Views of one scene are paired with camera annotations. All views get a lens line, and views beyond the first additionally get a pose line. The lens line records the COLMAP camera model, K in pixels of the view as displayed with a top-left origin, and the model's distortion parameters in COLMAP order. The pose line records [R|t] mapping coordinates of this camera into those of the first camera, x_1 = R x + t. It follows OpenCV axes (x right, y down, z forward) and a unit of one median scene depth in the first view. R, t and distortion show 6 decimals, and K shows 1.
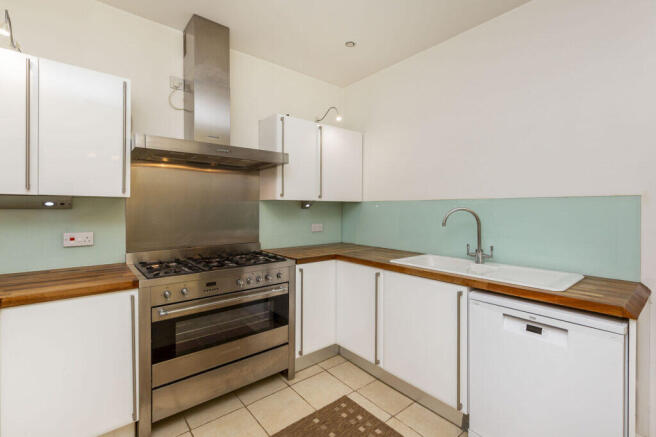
lens RADIAL K [[291.7, 0, 328.2], [0, 291.7, 213.7], [0, 0, 1]] dist [0.001008, 0.000144]
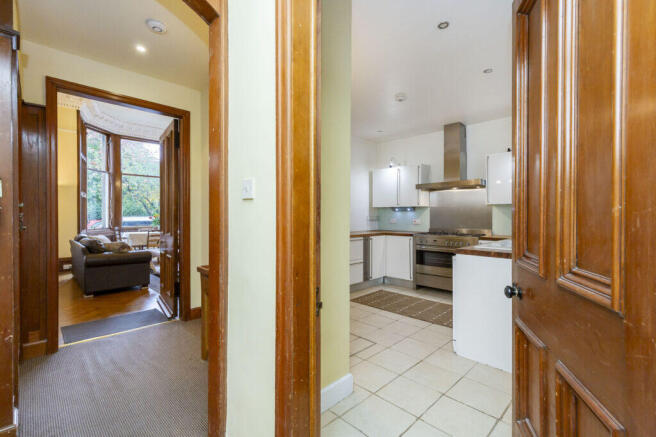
lens RADIAL K [[291.7, 0, 328.2], [0, 291.7, 213.7], [0, 0, 1]] dist [0.001008, 0.000144]
pose [[0.088594, -0.005611, -0.996052, 1.815115], [-0.012048, 0.999905, -0.006704, 0.040237], [0.995995, 0.012595, 0.088518, -0.109624]]
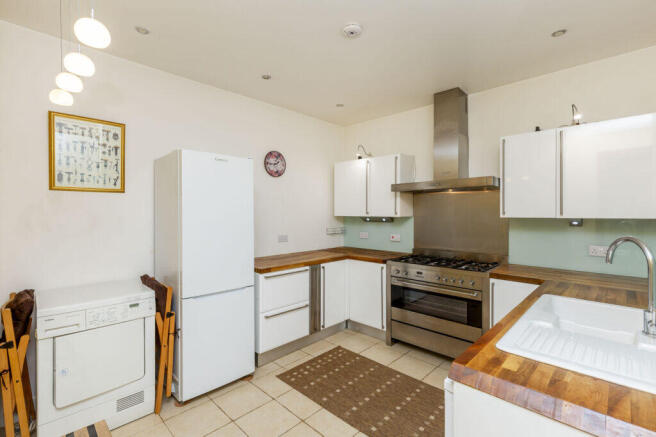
lens RADIAL K [[300.0, 0, 324.9], [0, 300.0, 212.3], [0, 0, 1]] dist [0.000464, 0.000047]
pose [[0.107475, -0.000699, -0.994208, 1.055294], [-0.012216, 0.999923, -0.002023, -0.068418], [0.994133, 0.012362, 0.107458, 0.293312]]
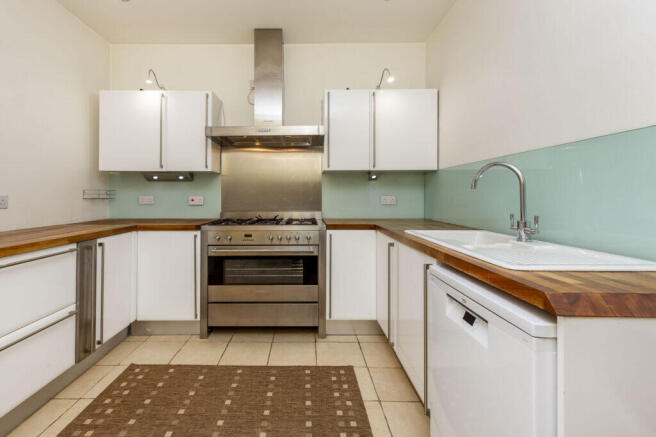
lens RADIAL K [[301.5, 0, 302.5], [0, 301.5, 196.0], [0, 0, 1]] dist [-0.000555, -0.000291]
pose [[0.769215, -0.002744, -0.638984, 0.577919], [-0.007029, 0.999894, -0.012757, 0.076108], [0.638951, 0.014304, 0.769114, 0.122935]]
